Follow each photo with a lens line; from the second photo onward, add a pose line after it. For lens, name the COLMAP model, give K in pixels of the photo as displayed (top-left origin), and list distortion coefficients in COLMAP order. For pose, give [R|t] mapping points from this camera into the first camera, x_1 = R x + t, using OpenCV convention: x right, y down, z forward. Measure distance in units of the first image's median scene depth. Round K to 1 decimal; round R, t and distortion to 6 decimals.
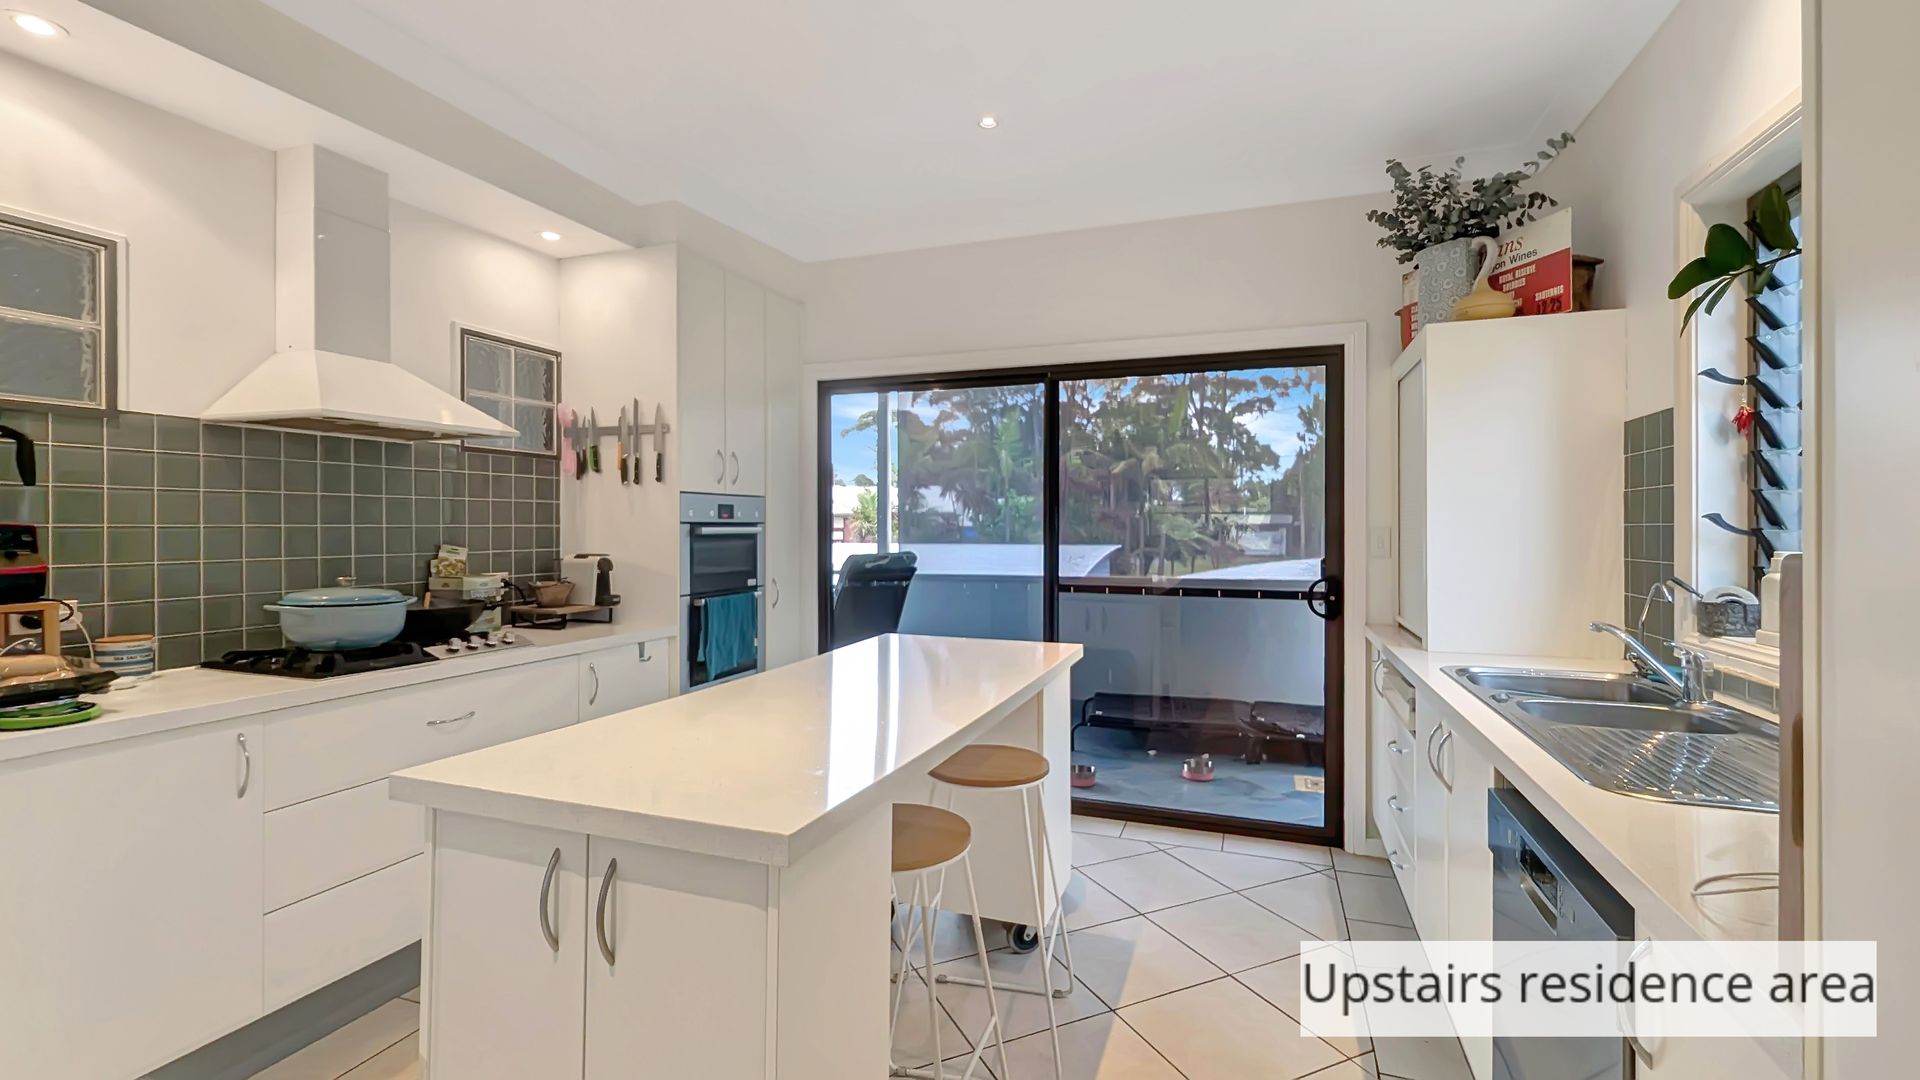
lens RADIAL K [[814.2, 0, 960.3], [0, 814.2, 531.0], [0, 0, 1]] dist [-0.000860, 0.000223]
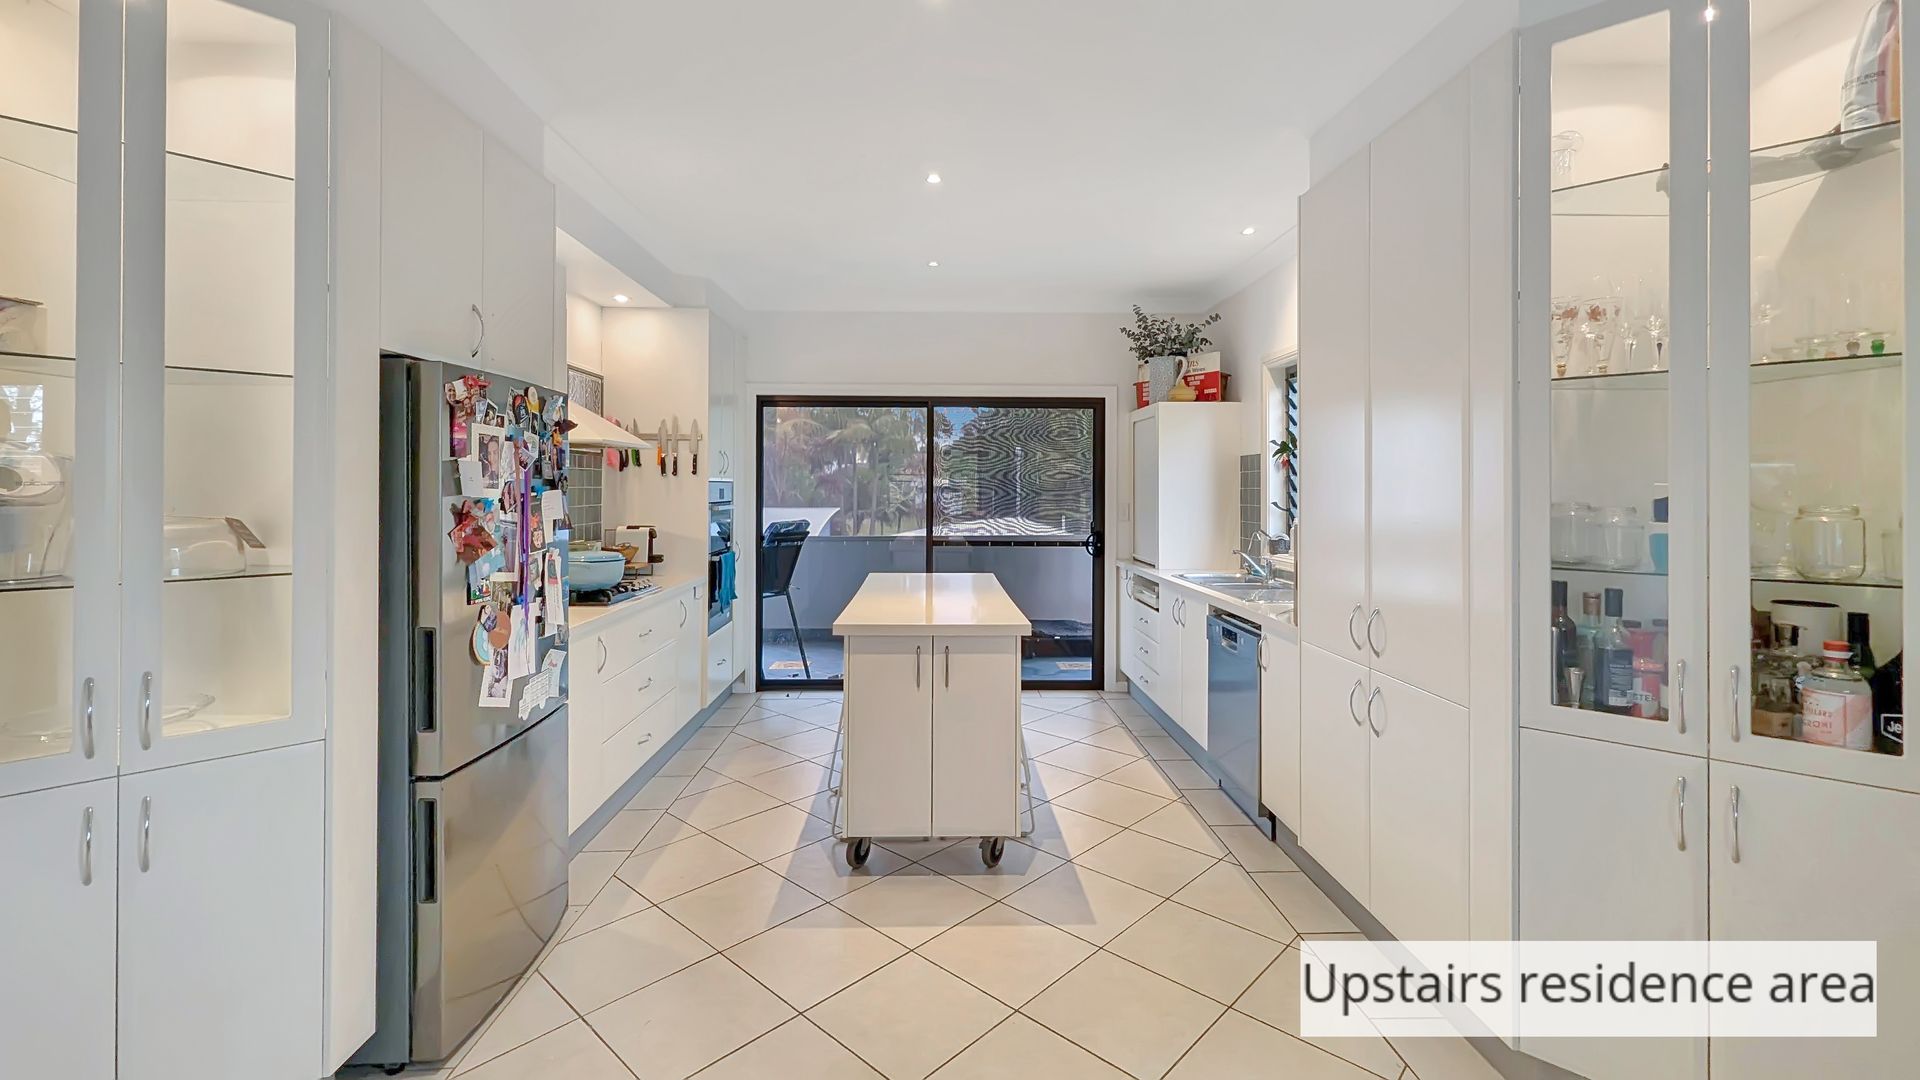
lens RADIAL K [[814.2, 0, 964.5], [0, 814.2, 494.8], [0, 0, 1]] dist [-0.000860, 0.000223]
pose [[0.922029, -0.001770, 0.387117, -0.486008], [0.000172, 0.999991, 0.004162, -0.031087], [-0.387121, -0.003770, 0.922021, -0.492623]]
